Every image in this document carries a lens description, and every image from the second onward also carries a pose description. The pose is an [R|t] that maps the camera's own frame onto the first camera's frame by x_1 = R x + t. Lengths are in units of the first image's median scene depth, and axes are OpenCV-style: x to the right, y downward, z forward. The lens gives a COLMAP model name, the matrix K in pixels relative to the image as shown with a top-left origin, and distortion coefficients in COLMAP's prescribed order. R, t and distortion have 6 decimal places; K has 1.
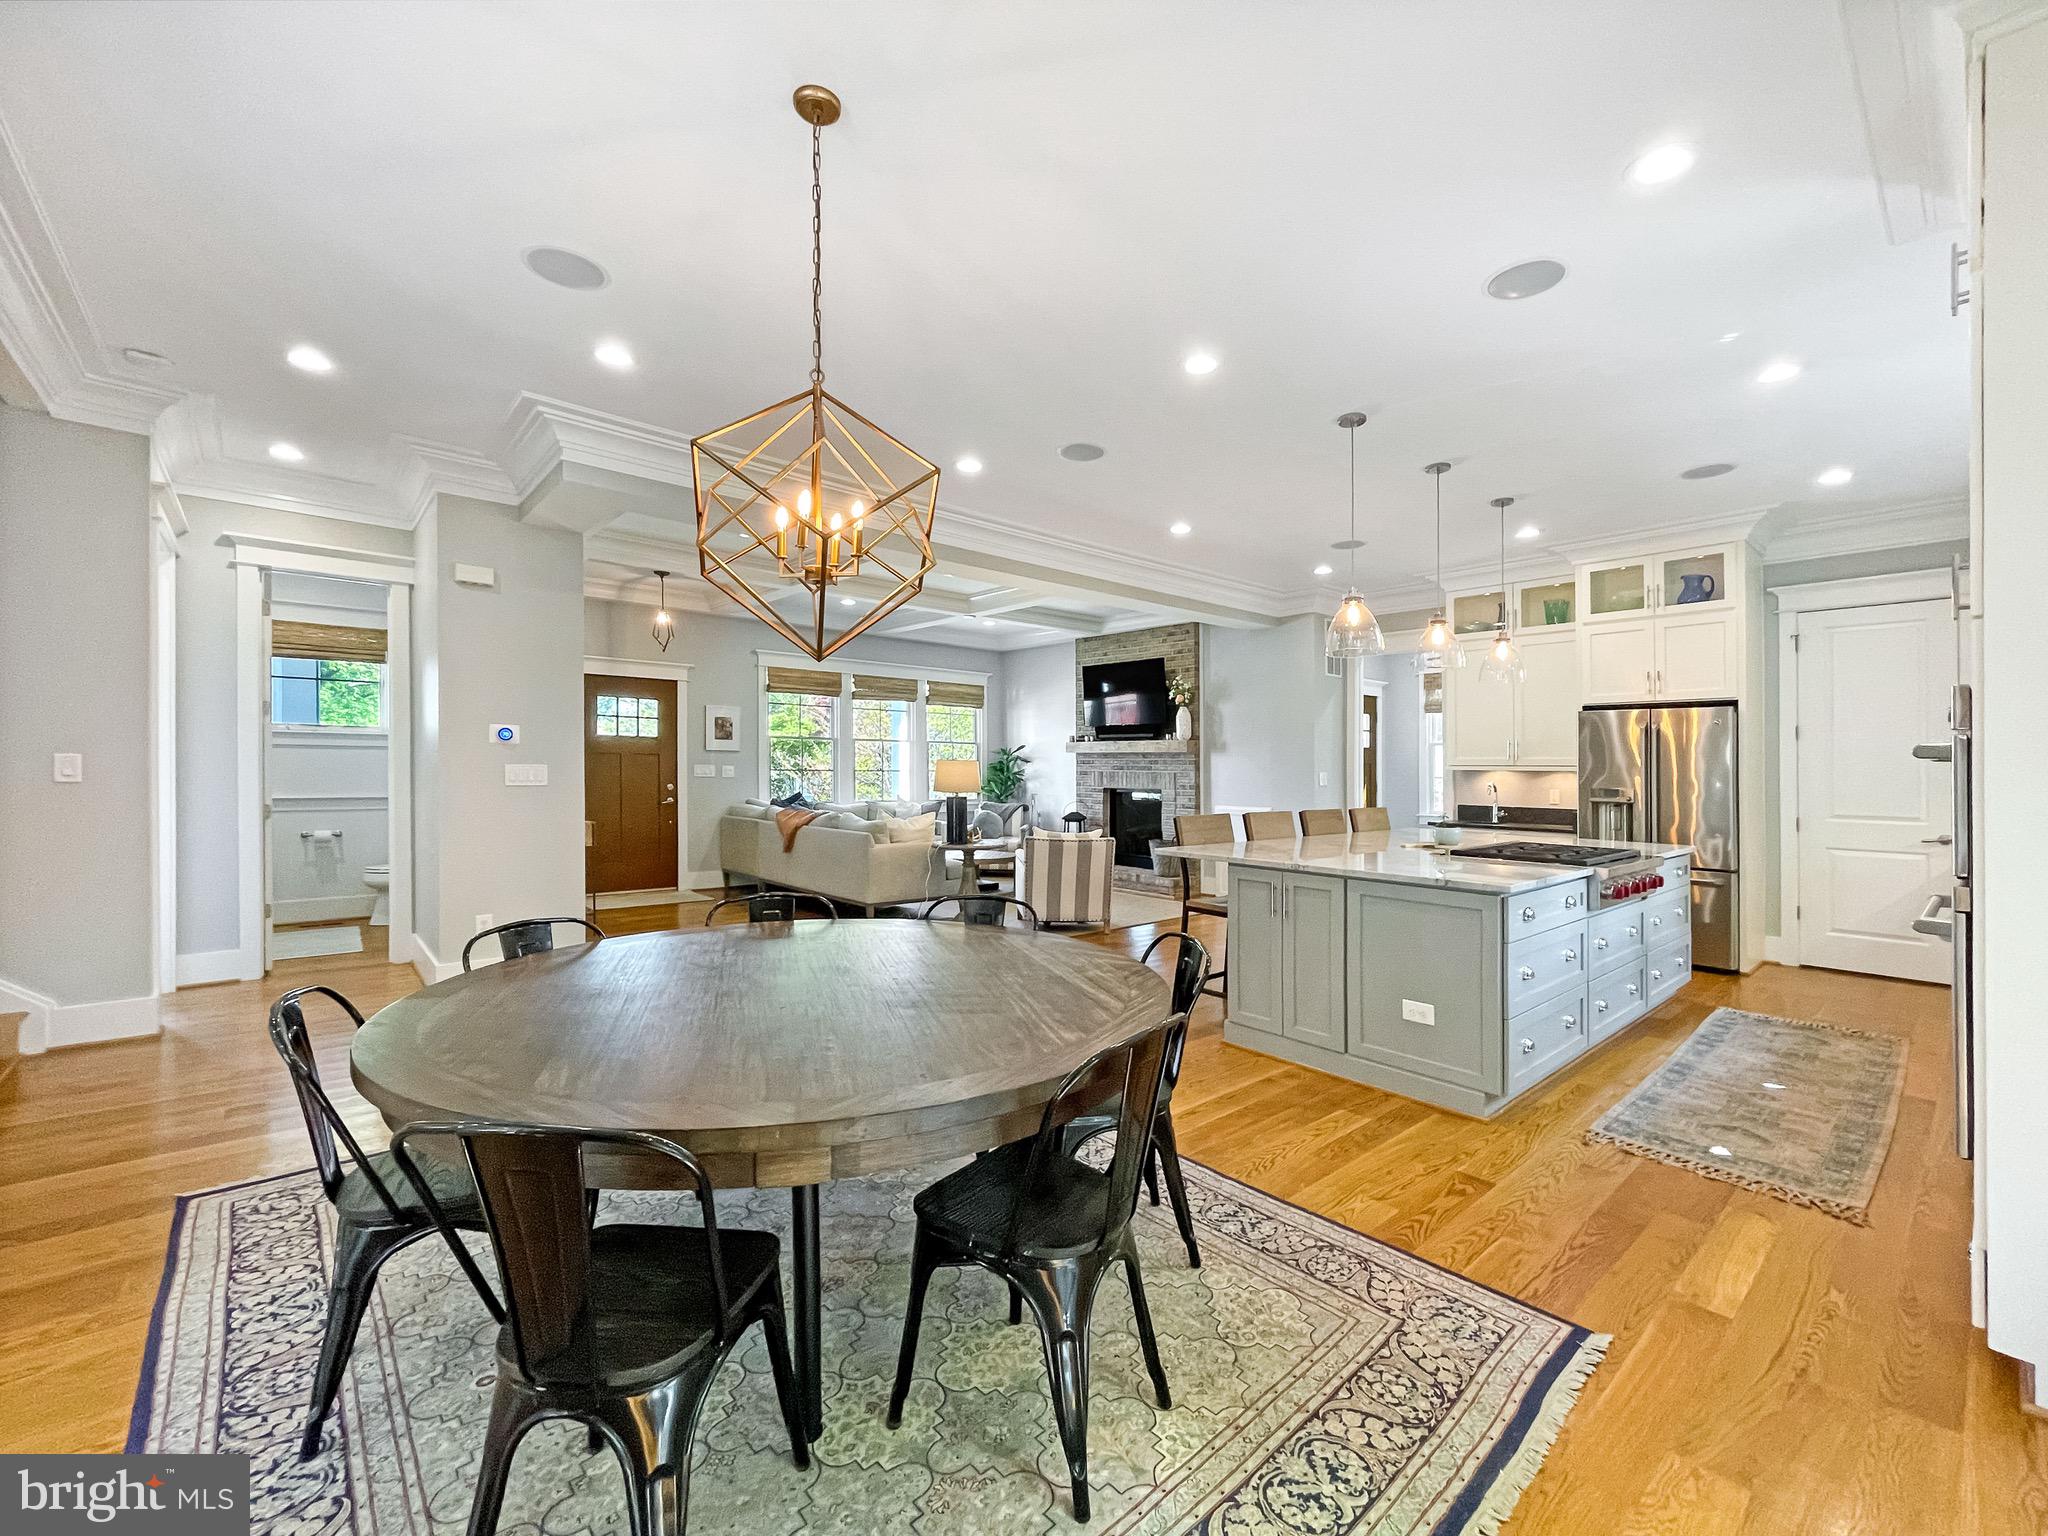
lens RADIAL K [[855.7, 0, 1038.9], [0, 855.7, 765.7], [0, 0, 1]] dist [0.001196, -0.000105]
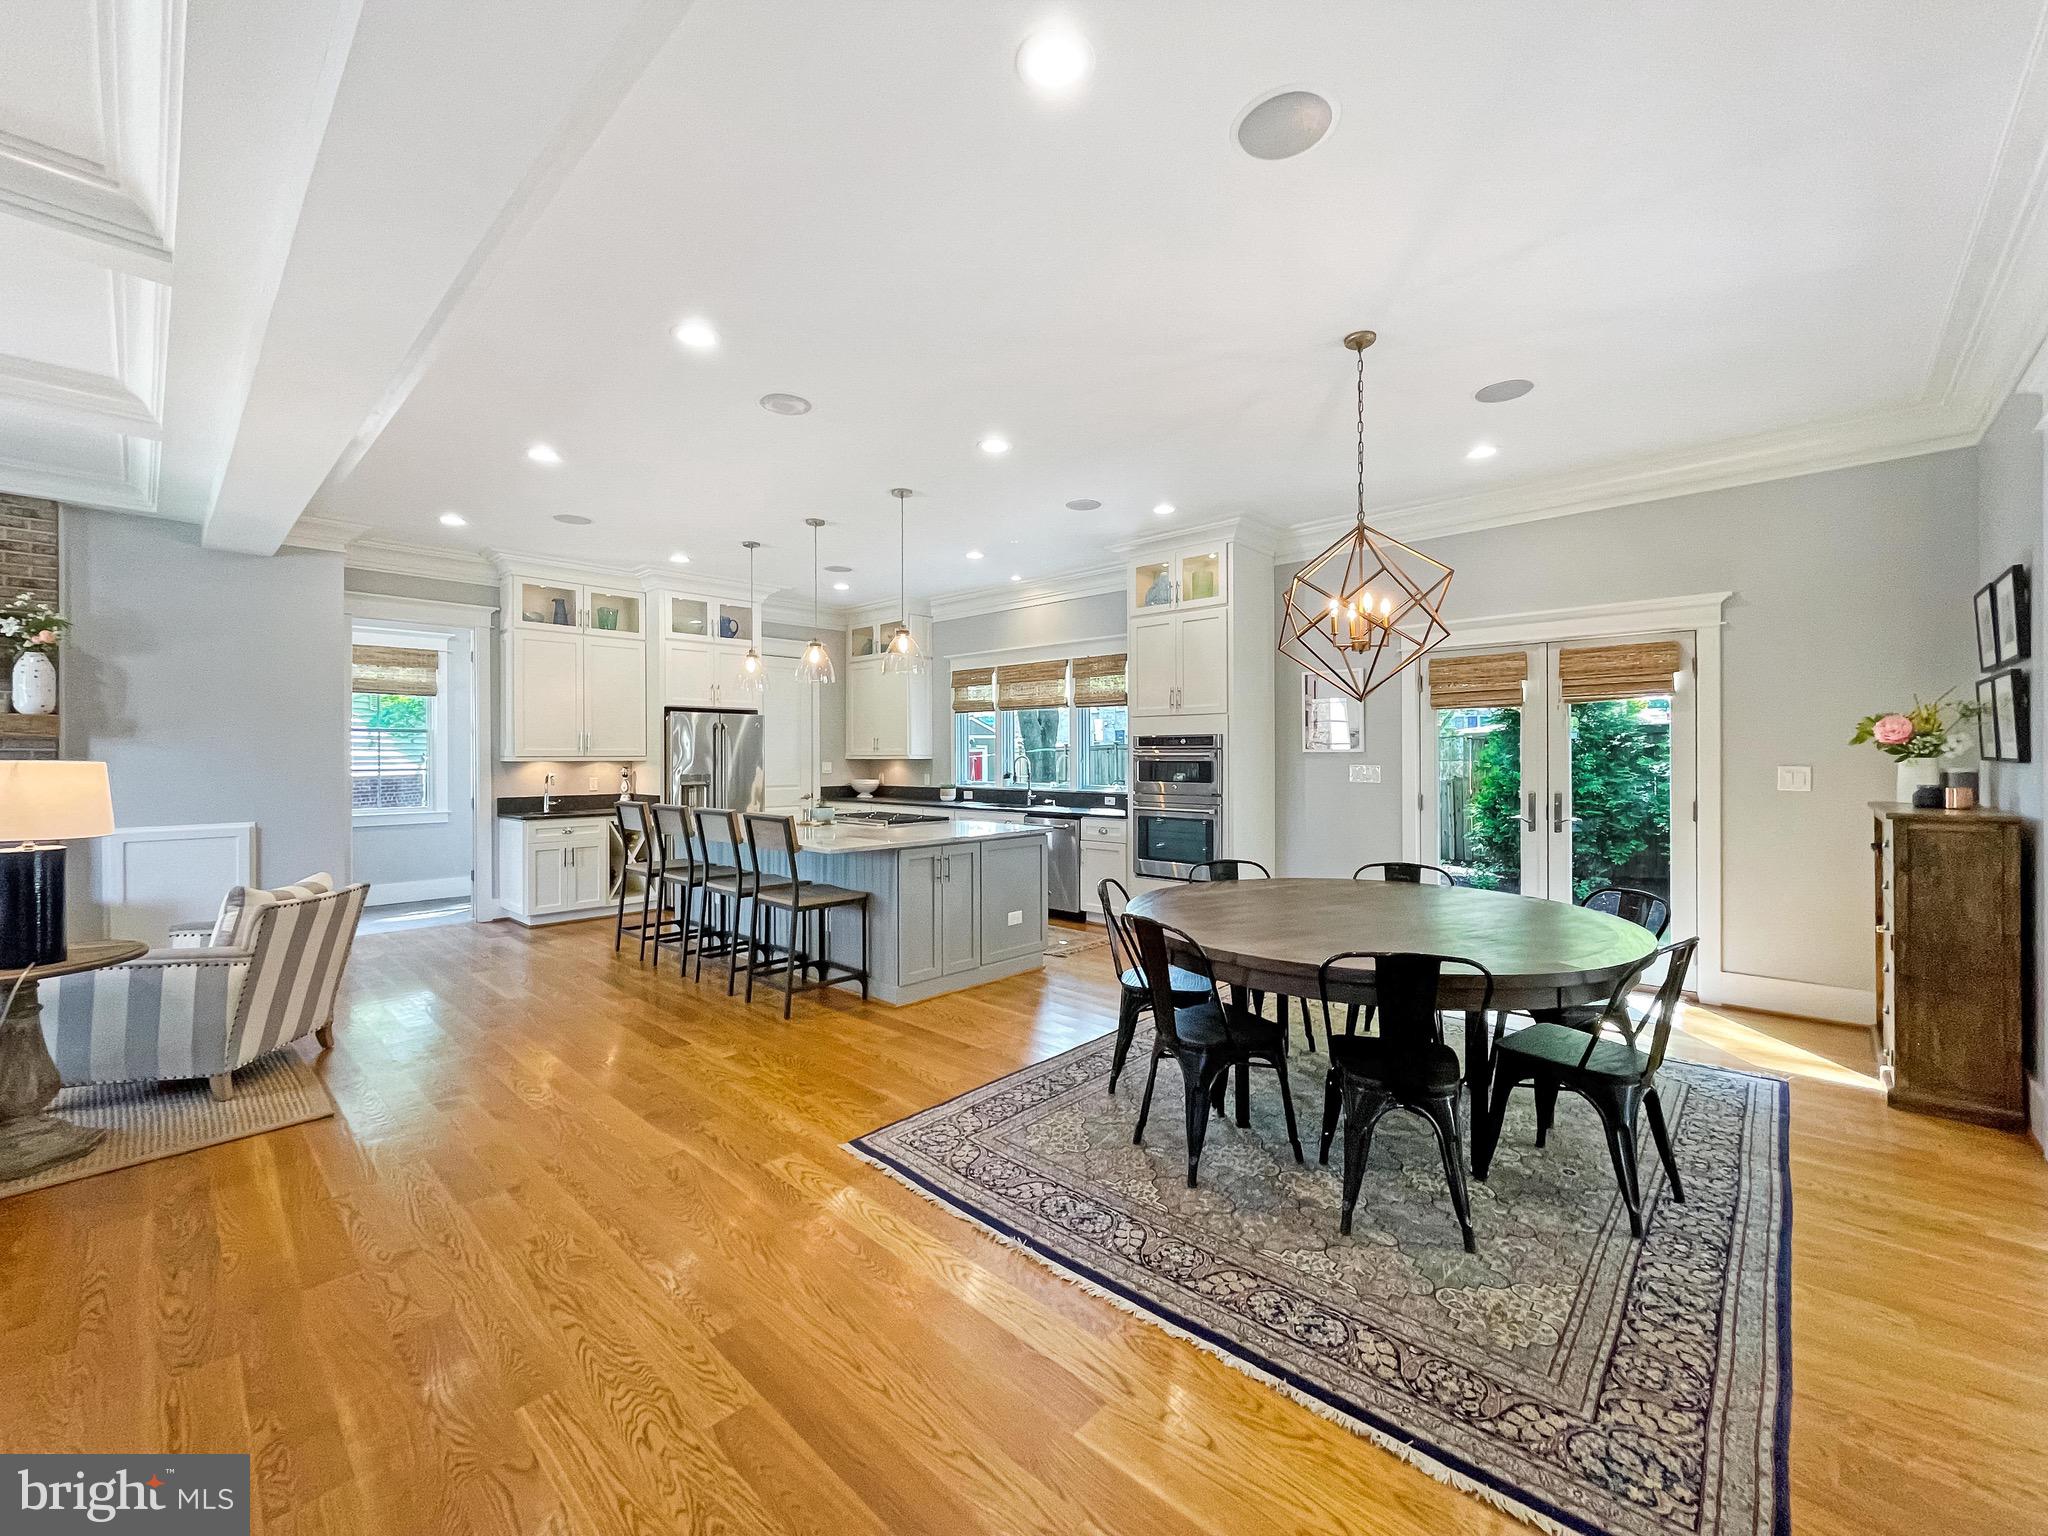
lens RADIAL K [[835.5, 0, 1030.6], [0, 835.5, 752.5], [0, 0, 1]] dist [-0.011871, 0.000101]
pose [[-0.095957, -0.005137, 0.995372, -0.408911], [-0.001942, 0.999986, 0.004974, -0.008584], [-0.995384, -0.001455, -0.095966, 0.424268]]
